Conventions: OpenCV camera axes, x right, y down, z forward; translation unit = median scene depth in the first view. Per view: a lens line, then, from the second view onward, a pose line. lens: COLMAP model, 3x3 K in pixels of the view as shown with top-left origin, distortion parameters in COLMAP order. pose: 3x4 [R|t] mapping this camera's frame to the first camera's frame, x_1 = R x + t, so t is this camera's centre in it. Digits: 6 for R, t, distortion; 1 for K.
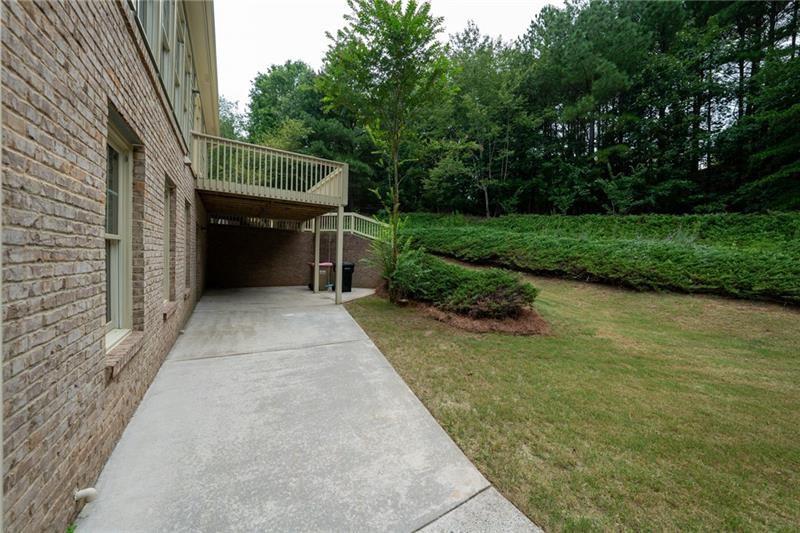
lens RADIAL K [[275.4, 0, 393.9], [0, 275.4, 264.7], [0, 0, 1]] dist [-0.028367, 0.007006]
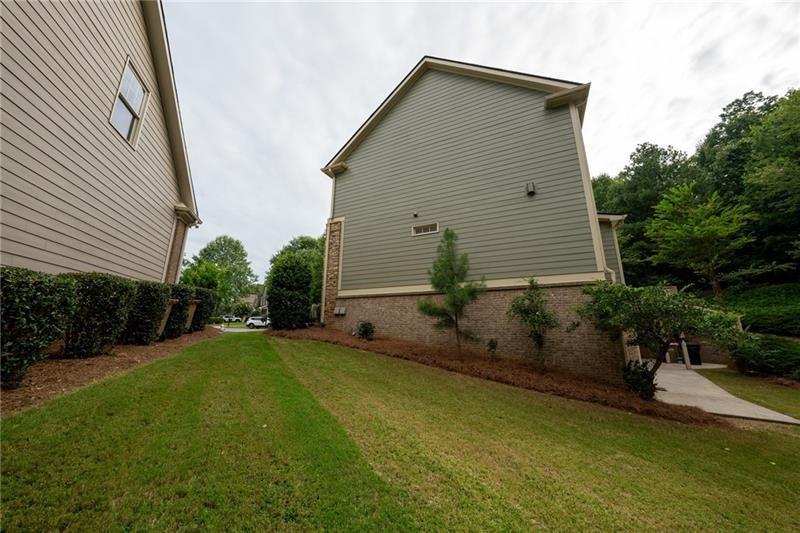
lens RADIAL K [[275.4, 0, 393.9], [0, 275.4, 264.7], [0, 0, 1]] dist [-0.028367, 0.007006]
pose [[0.545052, -0.215796, -0.810155, 0.285988], [-0.006680, 0.965159, -0.261578, -0.037766], [0.838376, 0.147985, 0.524620, -1.497870]]
